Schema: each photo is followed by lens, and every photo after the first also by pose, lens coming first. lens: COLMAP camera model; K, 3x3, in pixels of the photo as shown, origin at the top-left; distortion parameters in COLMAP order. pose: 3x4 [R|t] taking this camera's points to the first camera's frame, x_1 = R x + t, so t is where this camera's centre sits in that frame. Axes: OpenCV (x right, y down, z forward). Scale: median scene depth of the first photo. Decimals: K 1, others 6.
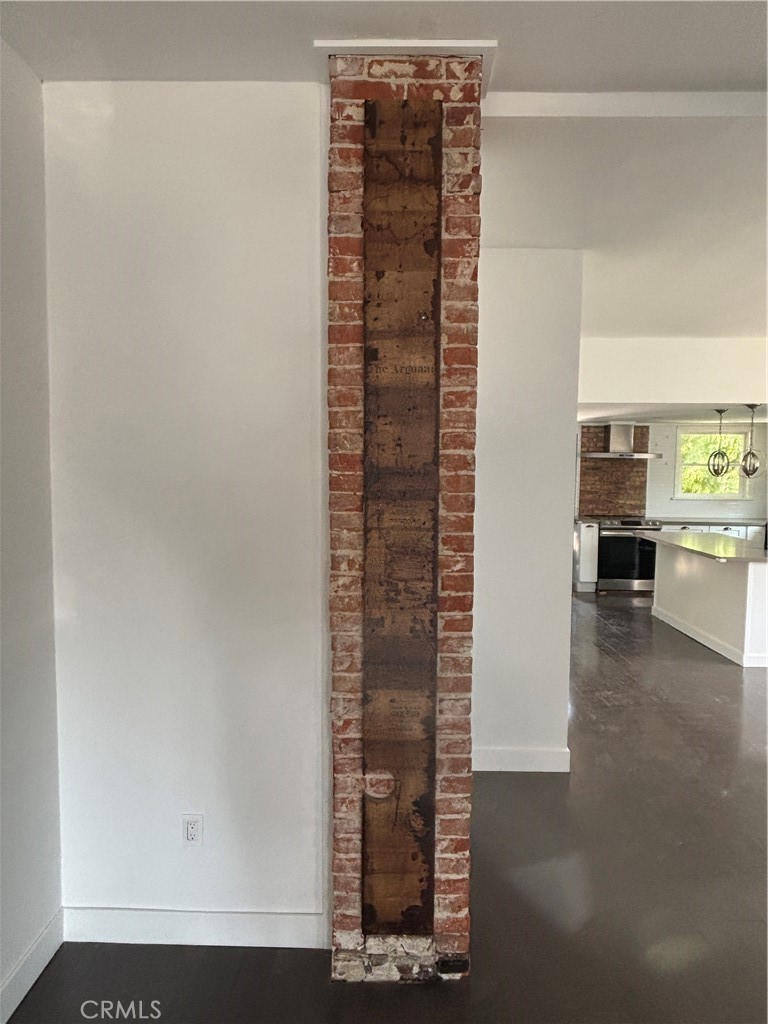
lens RADIAL K [[714.4, 0, 382.8], [0, 714.4, 511.2], [0, 0, 1]] dist [0.025193, -0.005958]
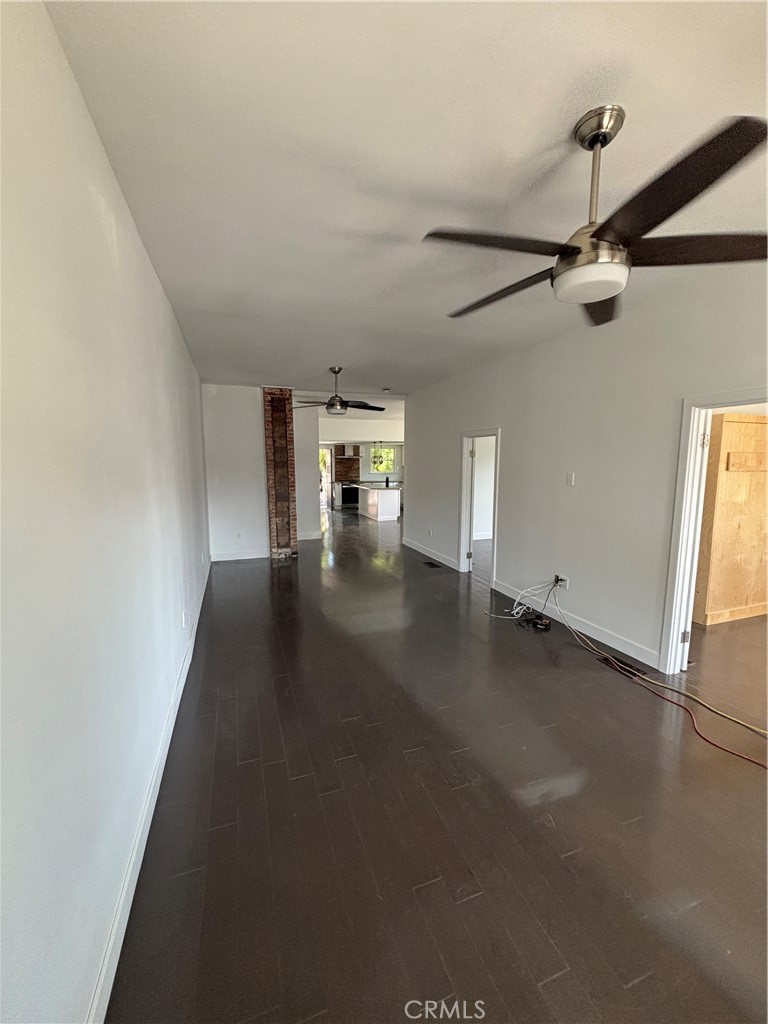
lens RADIAL K [[414.0, 0, 420.1], [0, 414.0, 513.9], [0, 0, 1]] dist [0.000760, 0.000040]
pose [[0.908626, -0.056943, 0.413710, -0.257205], [0.030592, 0.997074, 0.070048, 0.113971], [-0.416488, -0.050991, 0.907710, -1.781920]]
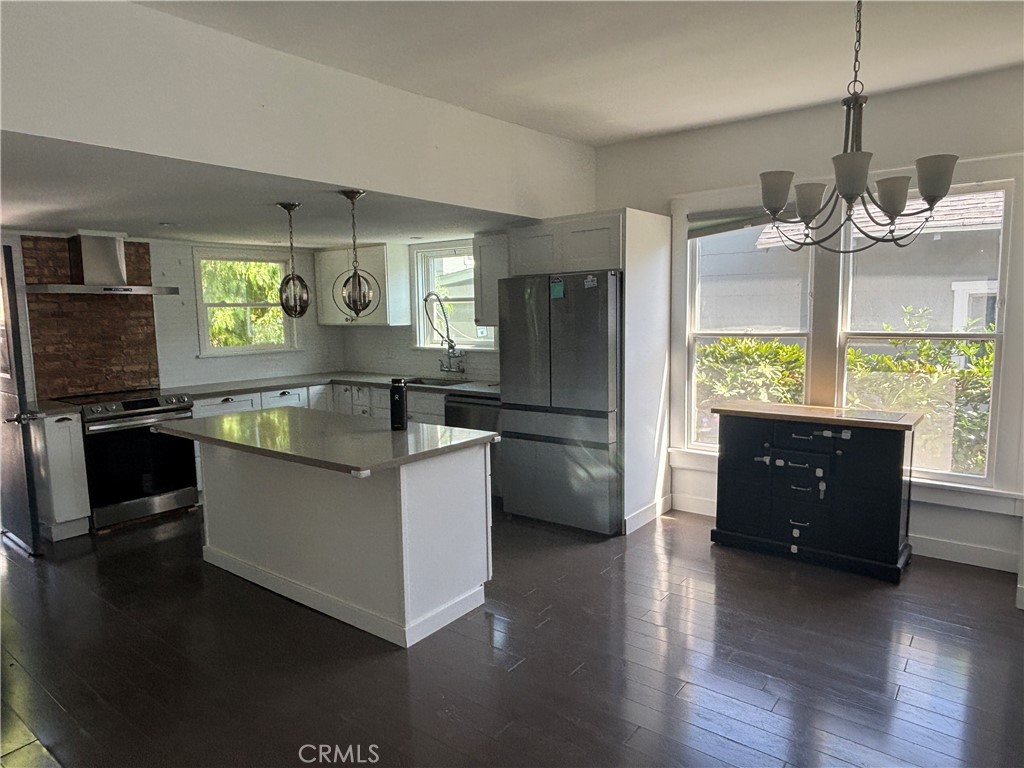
lens RADIAL K [[714.4, 0, 509.0], [0, 714.4, 385.7], [0, 0, 1]] dist [0.025193, -0.005958]
pose [[0.657369, -0.110465, 0.745429, 0.363293], [0.085622, 0.993740, 0.071755, -0.051947], [-0.748689, 0.016656, 0.662712, 1.307705]]
